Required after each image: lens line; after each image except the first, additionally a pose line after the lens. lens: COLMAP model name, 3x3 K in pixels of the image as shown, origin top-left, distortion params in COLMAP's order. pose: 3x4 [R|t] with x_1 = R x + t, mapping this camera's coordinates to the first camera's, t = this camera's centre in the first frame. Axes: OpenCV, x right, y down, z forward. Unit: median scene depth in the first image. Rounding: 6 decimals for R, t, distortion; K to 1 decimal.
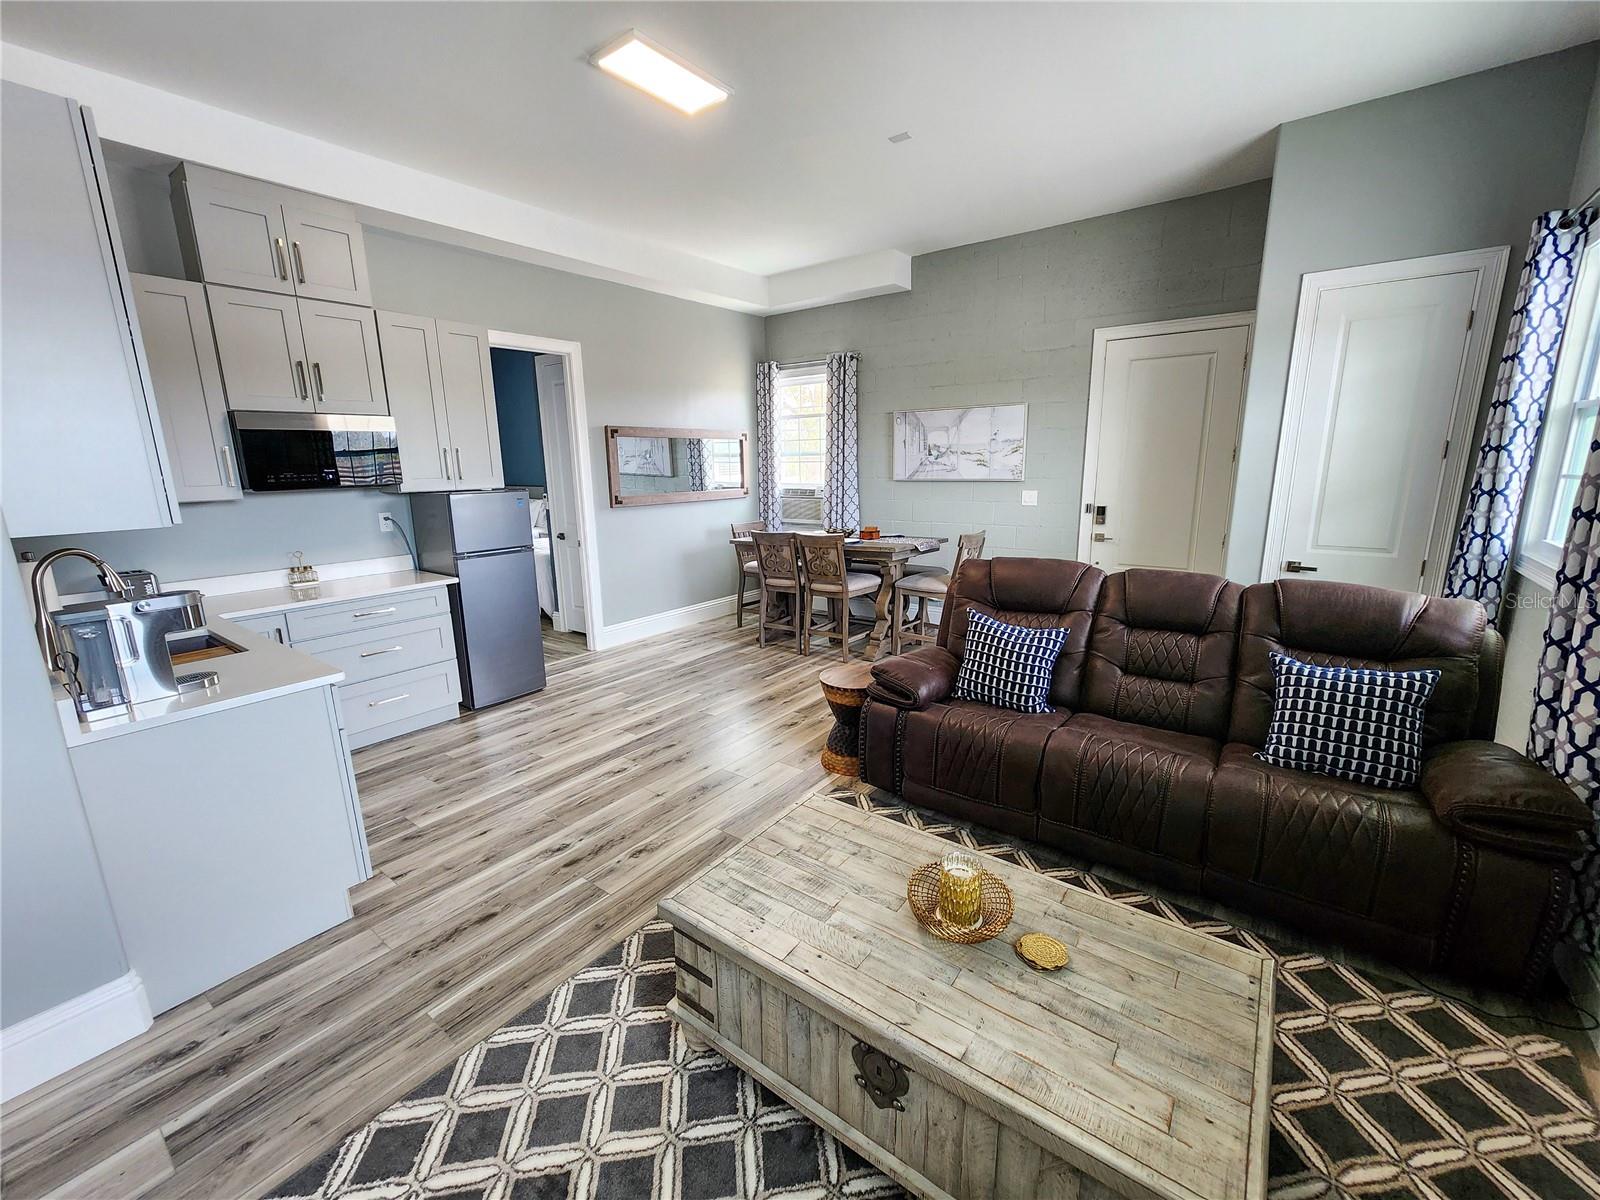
lens RADIAL K [[655.9, 0, 801.4], [0, 655.9, 599.3], [0, 0, 1]] dist [-0.002980, 0.000887]
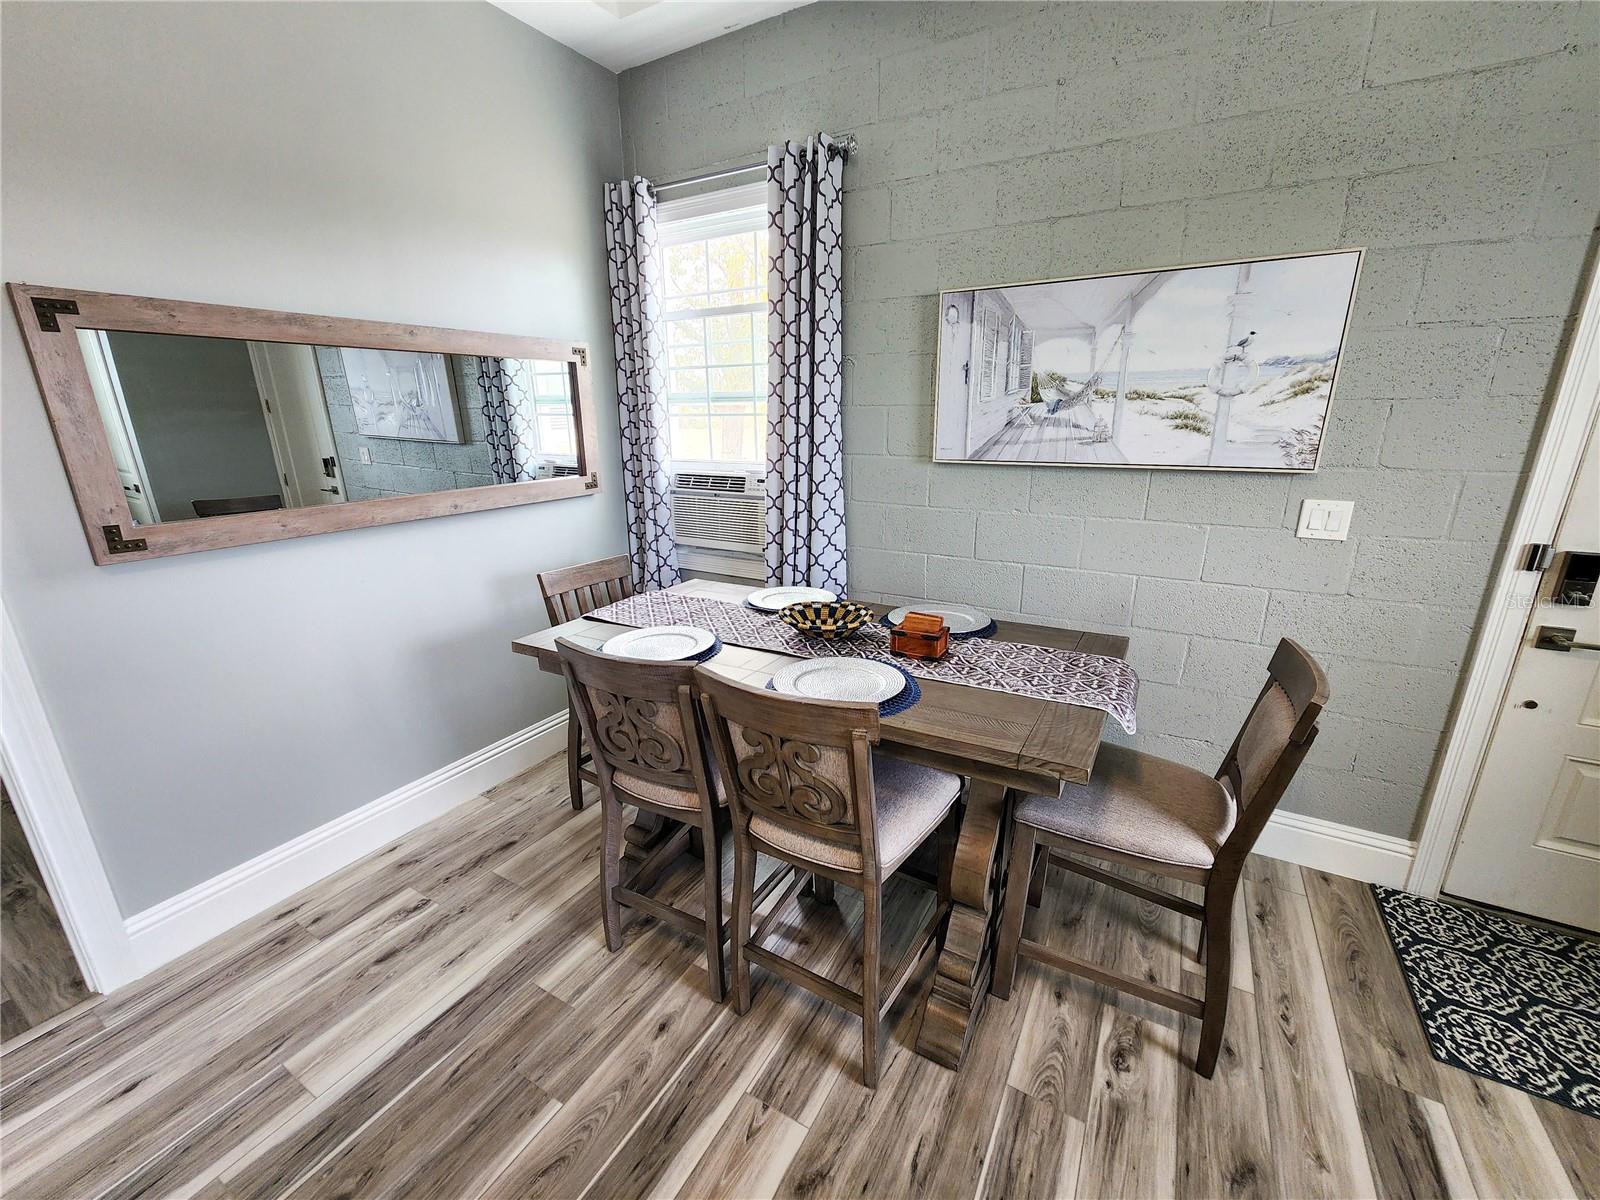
lens RADIAL K [[655.9, 0, 795.5], [0, 655.9, 603.3], [0, 0, 1]] dist [-0.002980, 0.000887]
pose [[0.993511, -0.025984, 0.110724, 0.003389], [0.017465, 0.996861, 0.077225, -0.124862], [-0.112383, -0.074790, 0.990846, 0.585390]]
